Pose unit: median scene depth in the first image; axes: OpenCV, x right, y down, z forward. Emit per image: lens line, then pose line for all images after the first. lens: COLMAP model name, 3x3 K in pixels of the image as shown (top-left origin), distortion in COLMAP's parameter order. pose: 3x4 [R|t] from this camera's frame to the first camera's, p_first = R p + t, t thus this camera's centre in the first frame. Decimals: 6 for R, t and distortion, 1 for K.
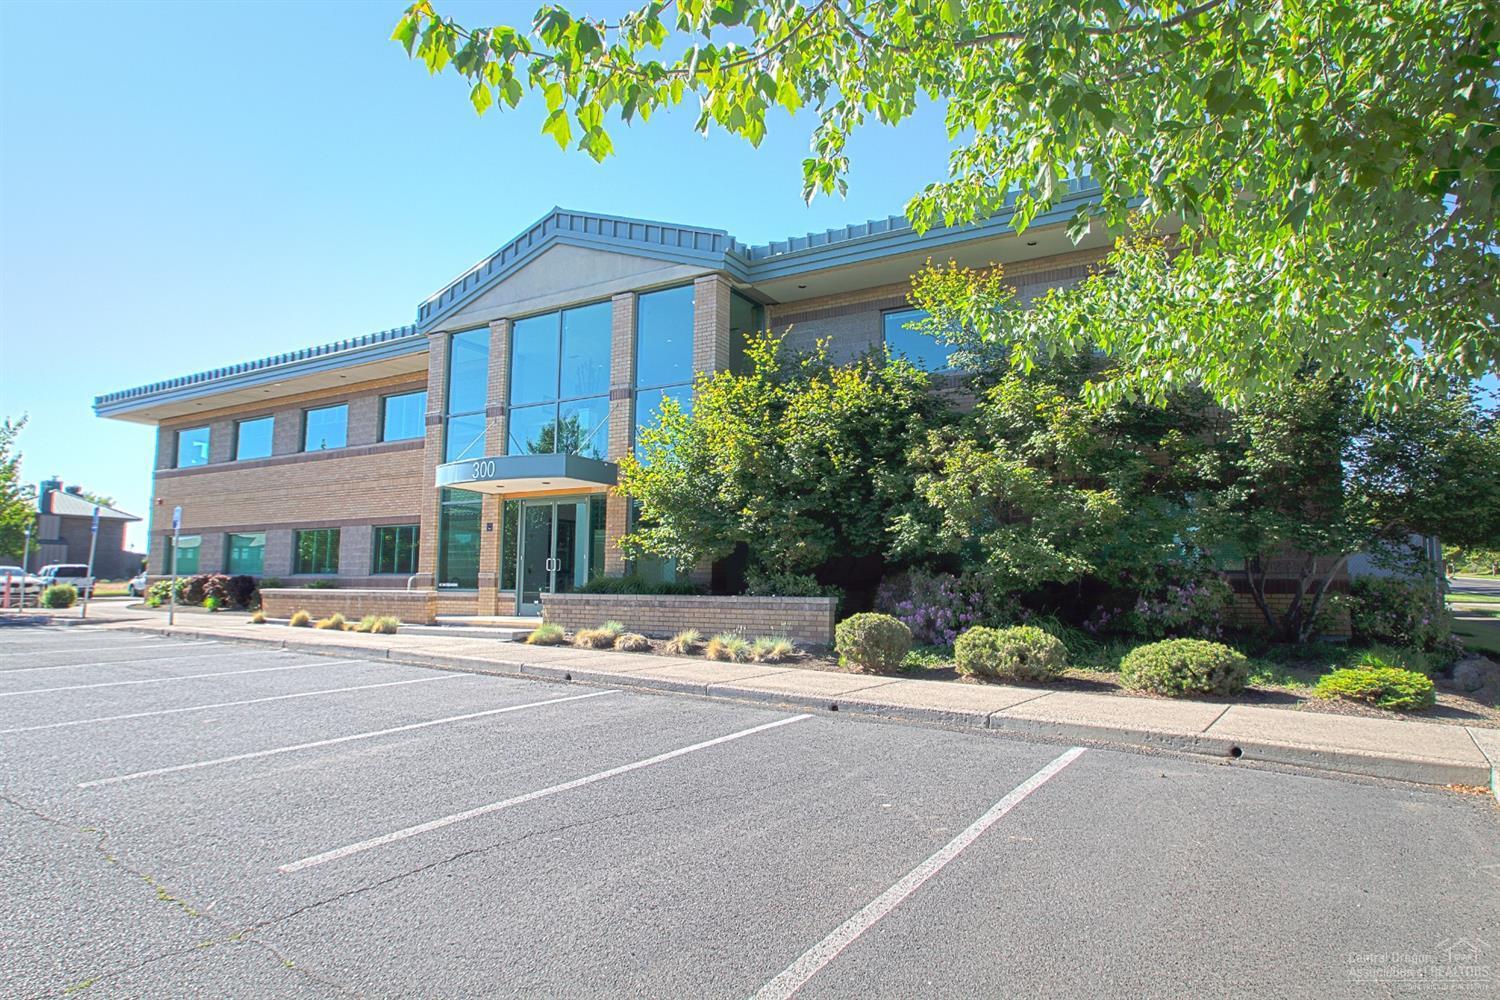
lens RADIAL K [[857.7, 0, 756.6], [0, 857.7, 501.7], [0, 0, 1]] dist [-0.014046, 0.000083]
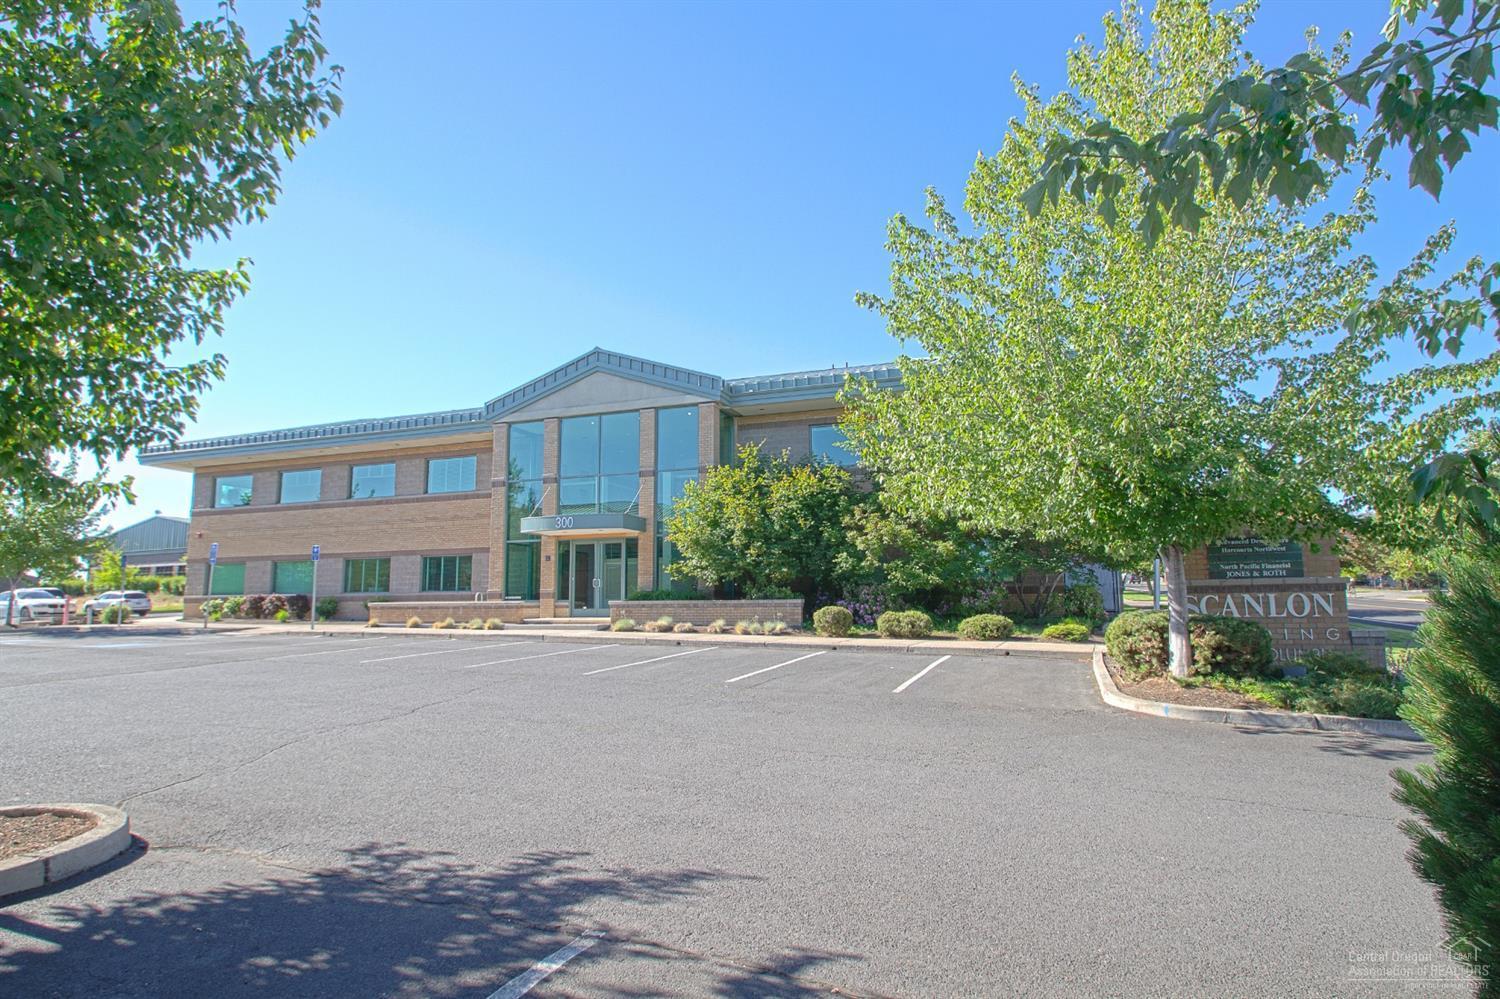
lens RADIAL K [[793.8, 0, 746.0], [0, 793.8, 498.4], [0, 0, 1]] dist [-0.000730, 0.000081]
pose [[0.983178, 0.006931, 0.182516, -0.291727], [-0.001764, 0.999593, -0.028457, -0.045956], [-0.182639, 0.027657, 0.982791, -0.546162]]
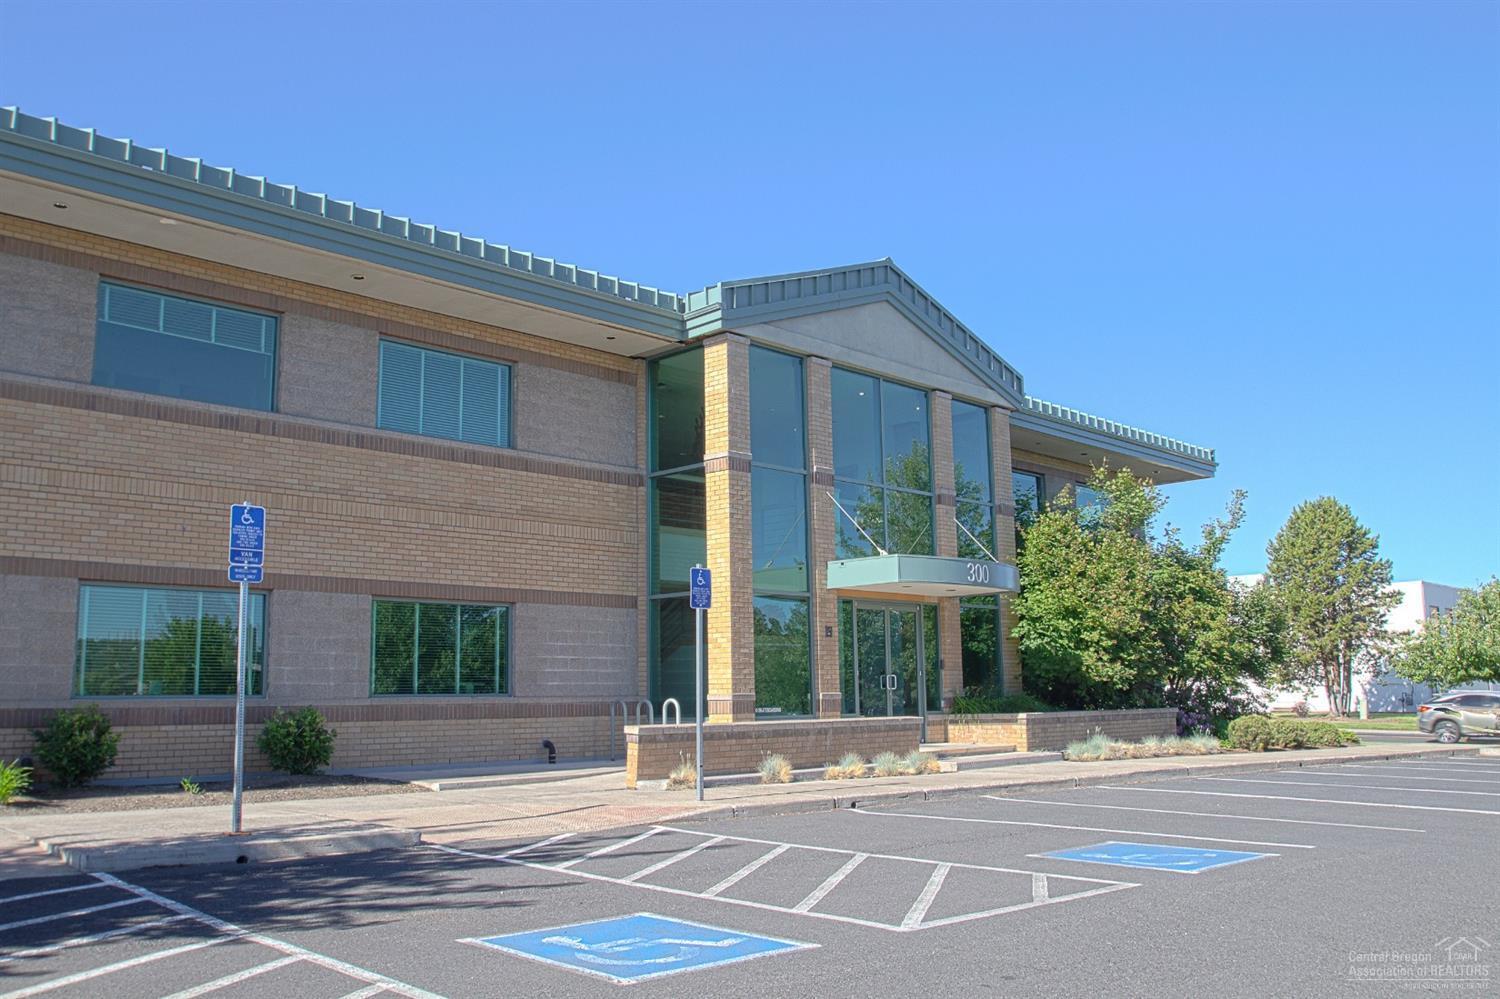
lens RADIAL K [[1281.0, 0, 746.5], [0, 1281.0, 503.4], [0, 0, 1]] dist [-0.062493, -0.006614]
pose [[0.242021, 0.135123, 0.960816, -1.848941], [-0.082463, 0.989537, -0.118391, 0.074304], [-0.966760, -0.050578, 0.250632, 1.023670]]
